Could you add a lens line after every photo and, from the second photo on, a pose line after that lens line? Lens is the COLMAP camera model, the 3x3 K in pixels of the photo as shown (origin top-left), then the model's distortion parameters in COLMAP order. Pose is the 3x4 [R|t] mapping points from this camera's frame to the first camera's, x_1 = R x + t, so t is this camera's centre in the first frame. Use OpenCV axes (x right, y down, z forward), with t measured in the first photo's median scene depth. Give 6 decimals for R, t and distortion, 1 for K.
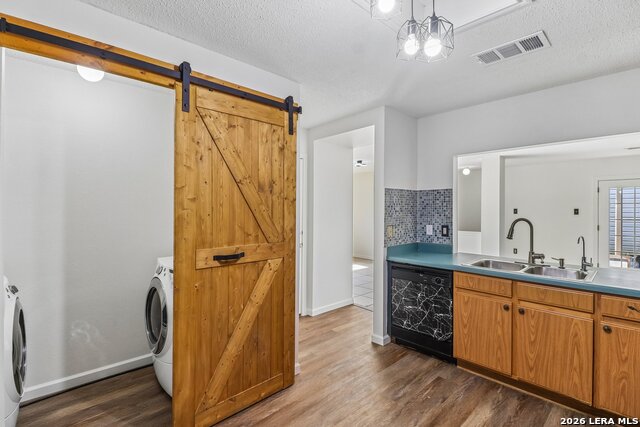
lens RADIAL K [[295.5, 0, 314.6], [0, 295.5, 209.2], [0, 0, 1]] dist [0.006248, -0.008064]
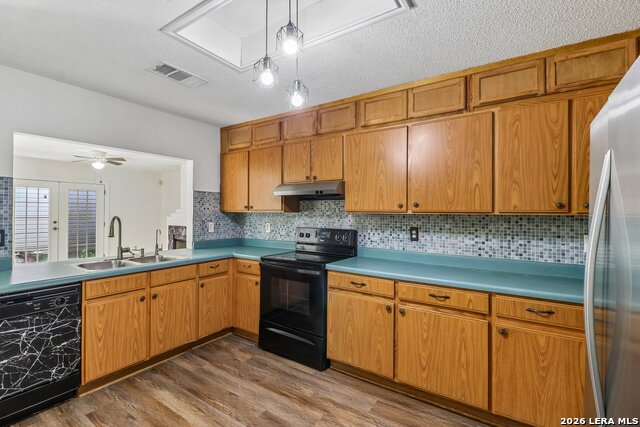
lens RADIAL K [[295.5, 0, 318.3], [0, 295.5, 209.8], [0, 0, 1]] dist [0.006248, -0.008064]
pose [[-0.228594, 0.001608, 0.973521, -0.488940], [-0.007651, 0.999965, -0.003448, 0.006321], [-0.973492, -0.008236, -0.228573, 0.555377]]
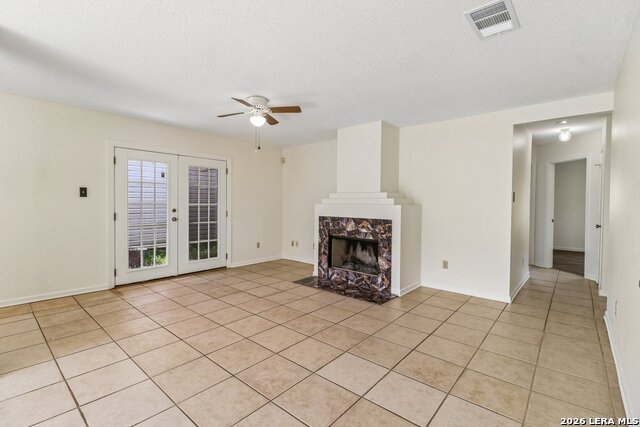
lens RADIAL K [[295.5, 0, 315.8], [0, 295.5, 209.3], [0, 0, 1]] dist [0.006248, -0.008064]
pose [[-0.098711, -0.024594, 0.994812, 0.602122], [-0.010481, 0.999665, 0.023674, 0.062537], [-0.995061, -0.008089, -0.098936, 1.507876]]
